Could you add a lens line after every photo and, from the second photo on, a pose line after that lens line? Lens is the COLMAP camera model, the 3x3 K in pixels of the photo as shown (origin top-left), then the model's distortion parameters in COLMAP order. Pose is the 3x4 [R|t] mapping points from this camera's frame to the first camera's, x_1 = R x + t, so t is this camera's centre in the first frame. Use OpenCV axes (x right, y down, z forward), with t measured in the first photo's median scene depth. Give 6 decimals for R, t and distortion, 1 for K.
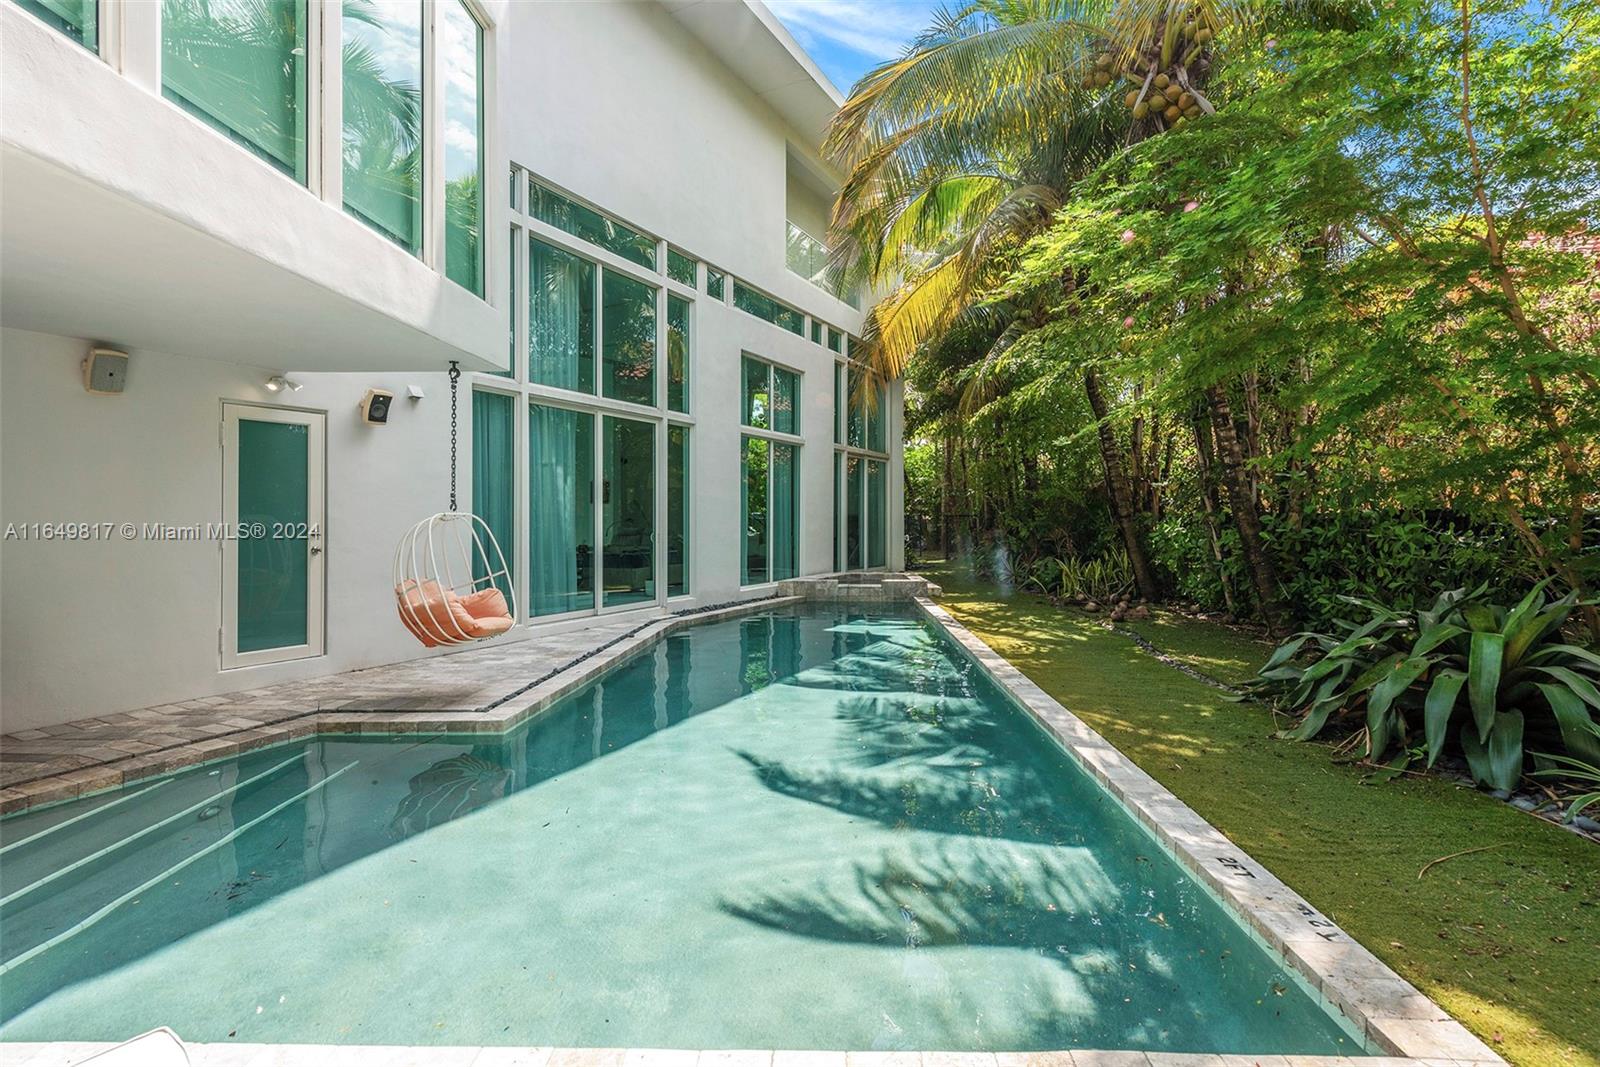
lens RADIAL K [[756.4, 0, 806.5], [0, 756.4, 521.9], [0, 0, 1]] dist [0.005704, -0.000219]
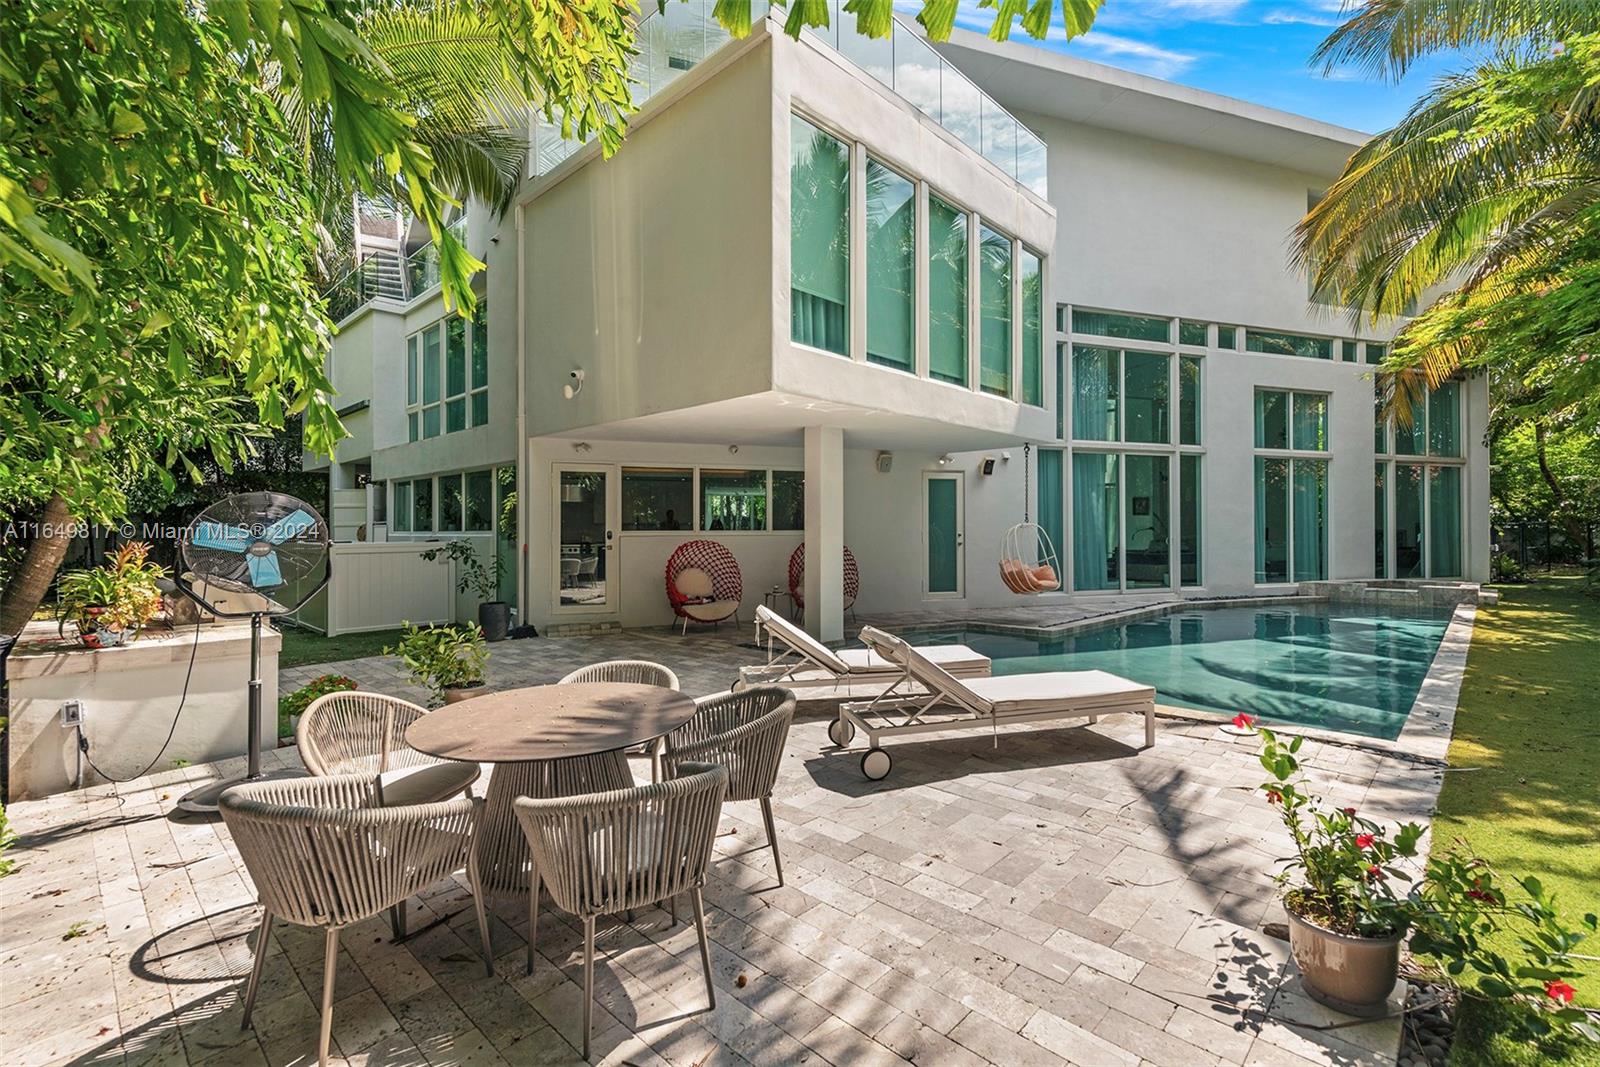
lens RADIAL K [[729.4, 0, 807.2], [0, 729.4, 520.2], [0, 0, 1]] dist [0.011051, -0.001011]
pose [[0.747025, -0.008183, -0.664746, 0.179098], [-0.001117, 0.999907, -0.013564, 0.002073], [0.664795, 0.010875, 0.746946, -0.387661]]
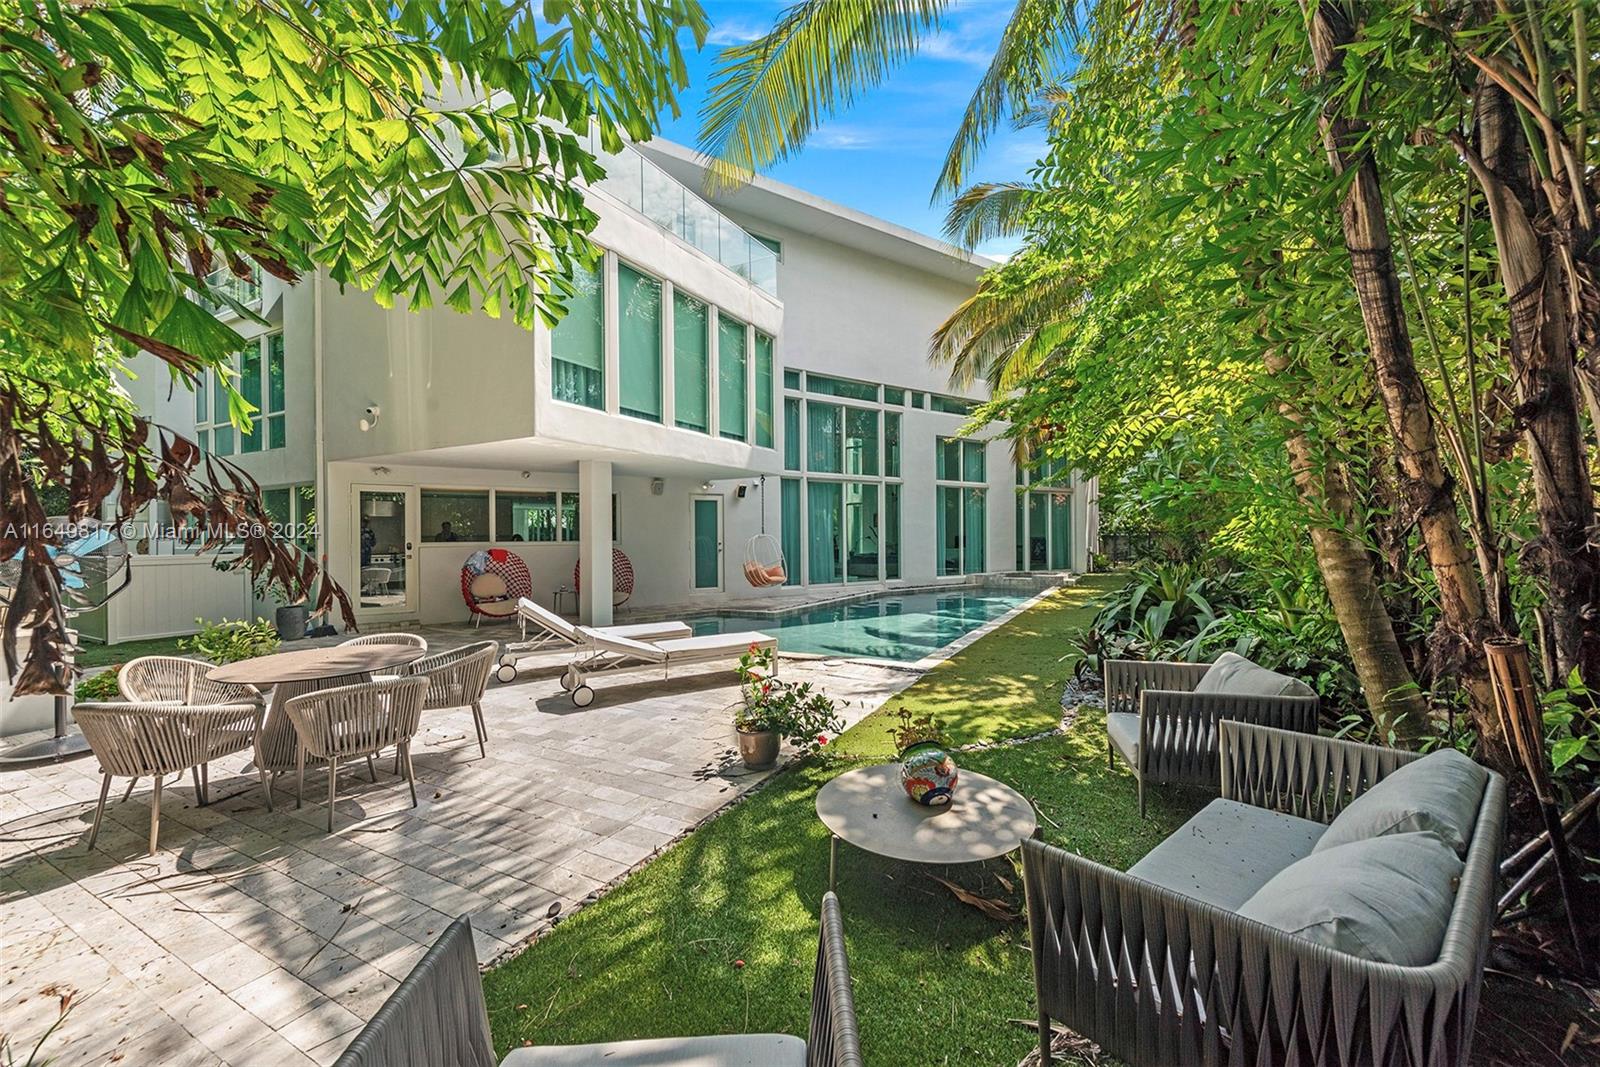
lens RADIAL K [[631.5, 0, 811.3], [0, 631.5, 536.0], [0, 0, 1]] dist [0.007637, -0.001480]
pose [[0.898013, -0.007006, -0.439913, 0.325576], [0.005613, 0.999974, -0.004466, 0.000681], [0.439933, 0.001541, 0.898030, -0.444274]]
